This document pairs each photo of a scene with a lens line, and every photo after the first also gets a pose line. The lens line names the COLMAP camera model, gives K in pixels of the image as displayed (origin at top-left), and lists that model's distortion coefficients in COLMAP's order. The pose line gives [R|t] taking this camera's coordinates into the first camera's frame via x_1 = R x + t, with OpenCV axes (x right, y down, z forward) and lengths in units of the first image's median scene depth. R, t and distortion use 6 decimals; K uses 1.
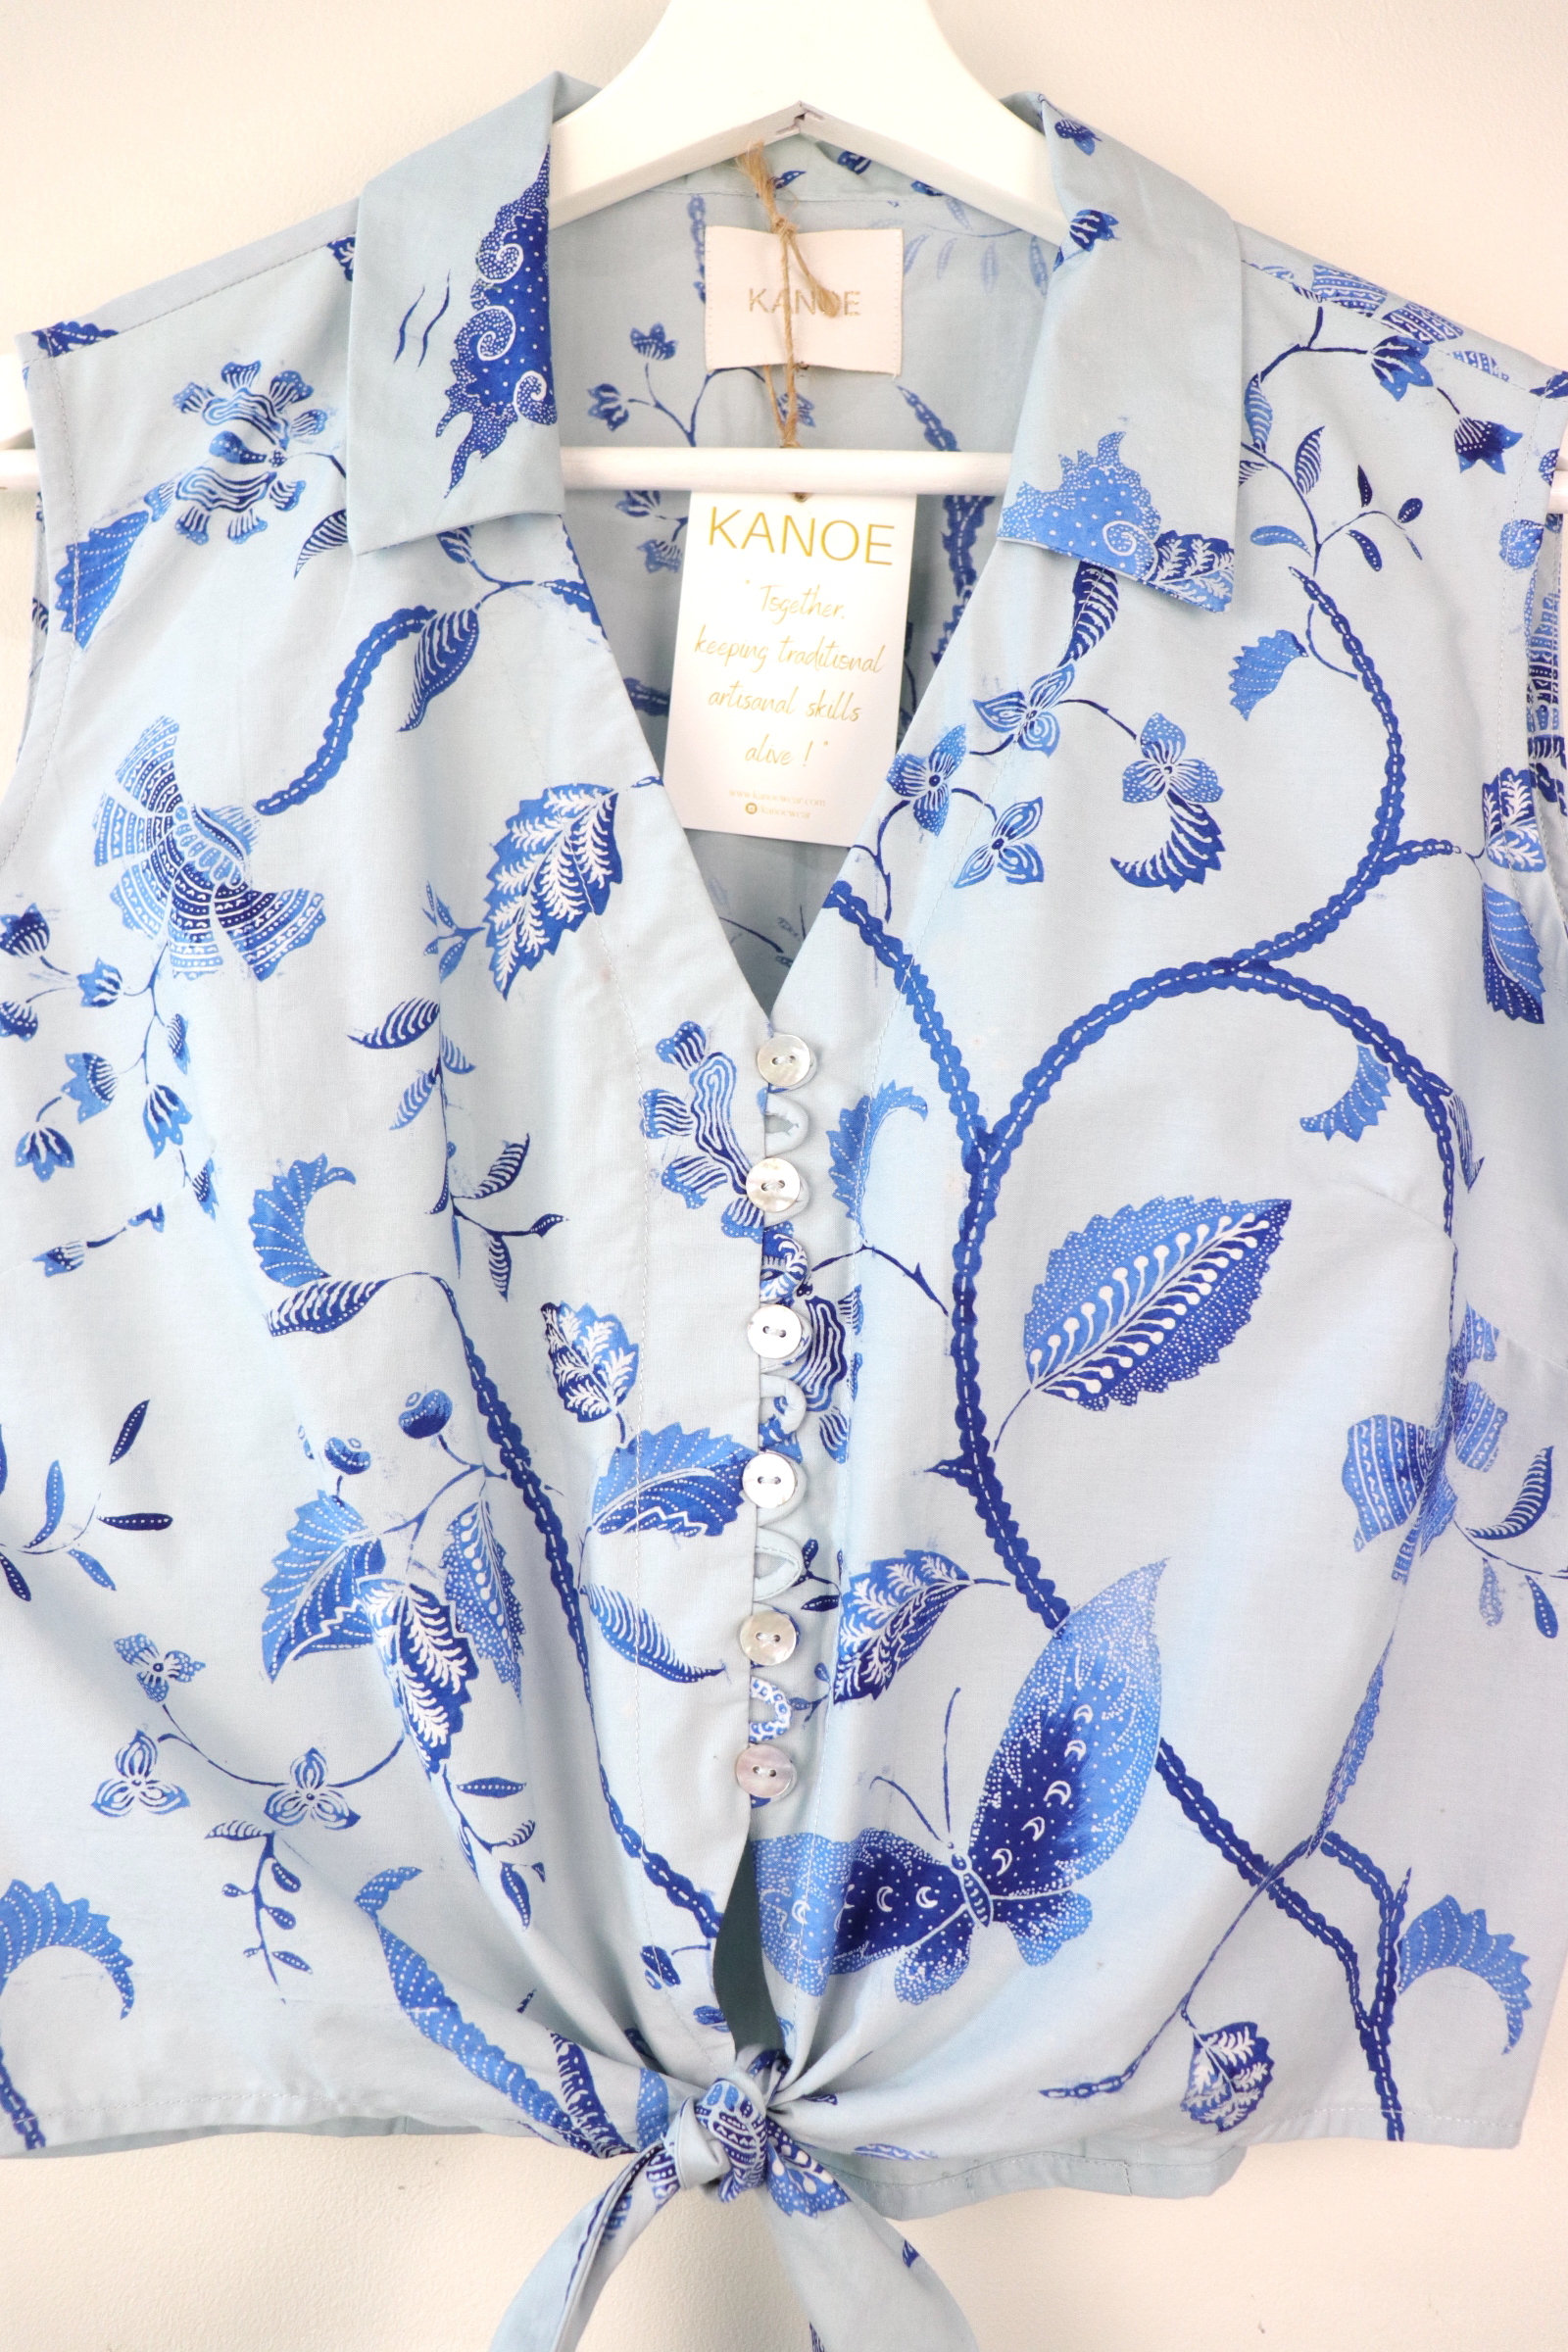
lens RADIAL K [[1895.1, 0, 760.5], [0, 1895.1, 1164.0], [0, 0, 1]] dist [-0.167333, 0.127891]
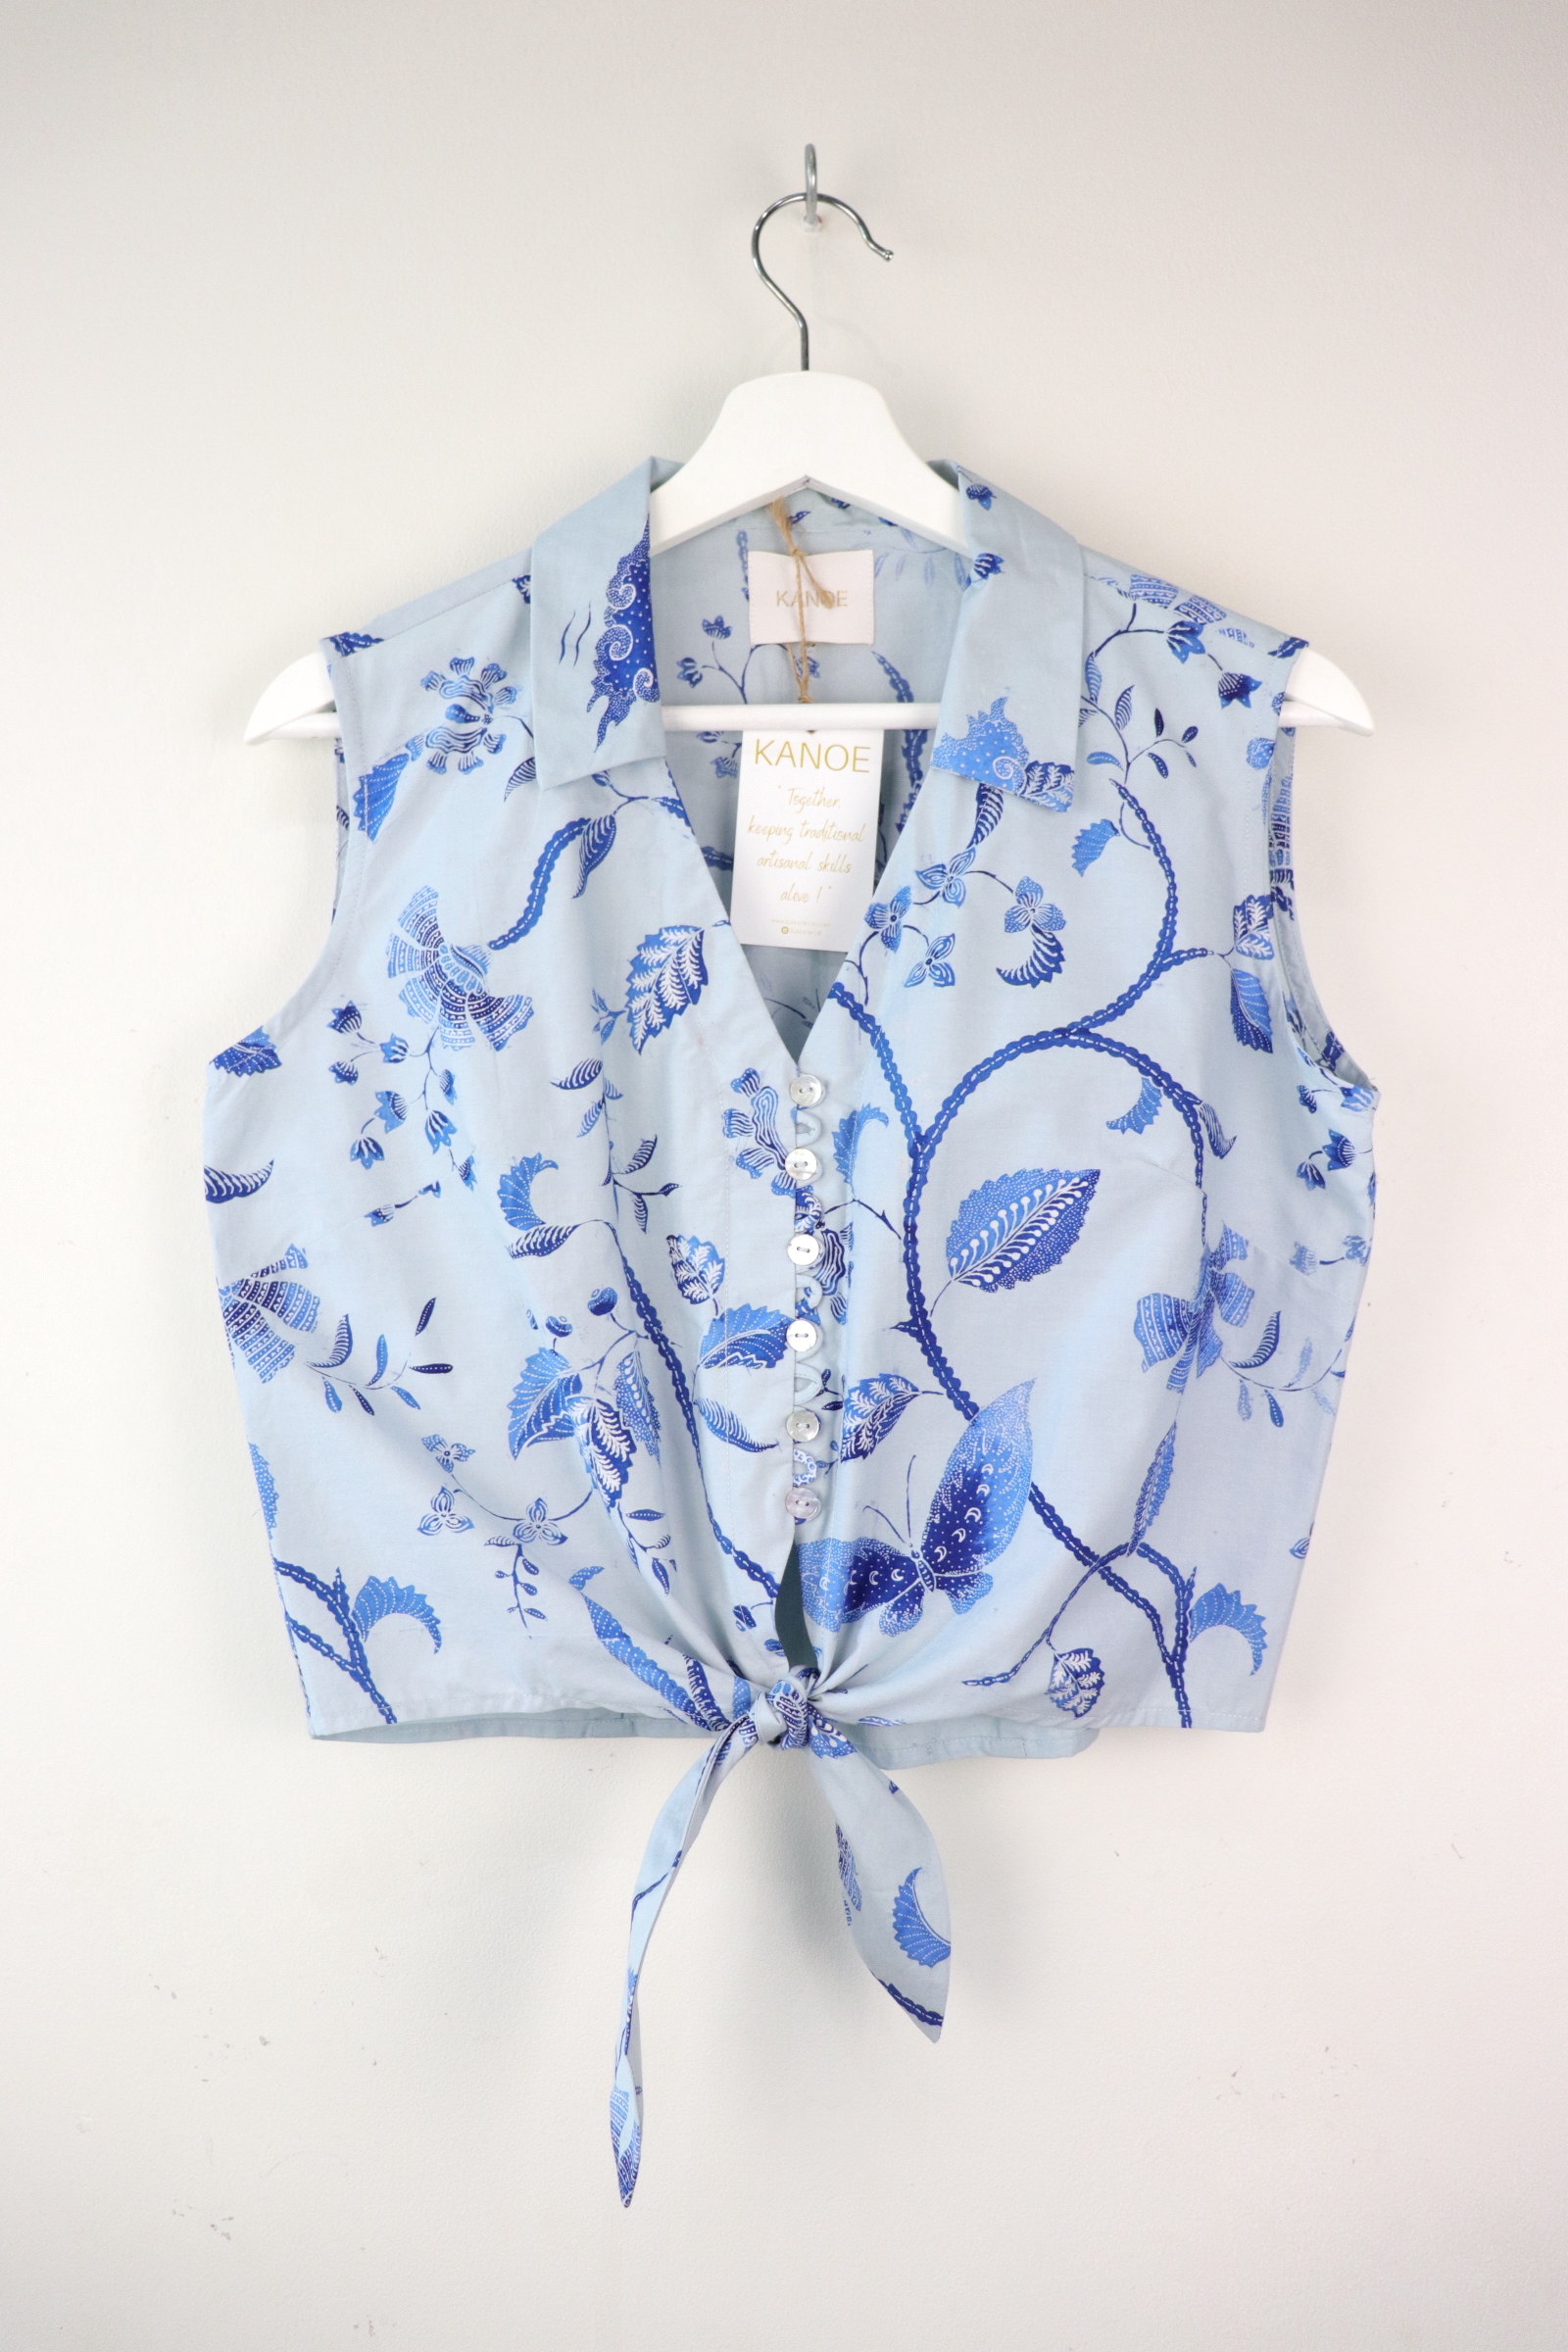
lens RADIAL K [[1895.1, 0, 760.5], [0, 1895.1, 1164.0], [0, 0, 1]] dist [-0.167333, 0.127891]
pose [[0.999111, -0.020126, -0.037039, 0.033147], [0.022258, 0.998063, 0.058097, -0.088783], [0.035798, -0.058870, 0.997624, -0.705105]]
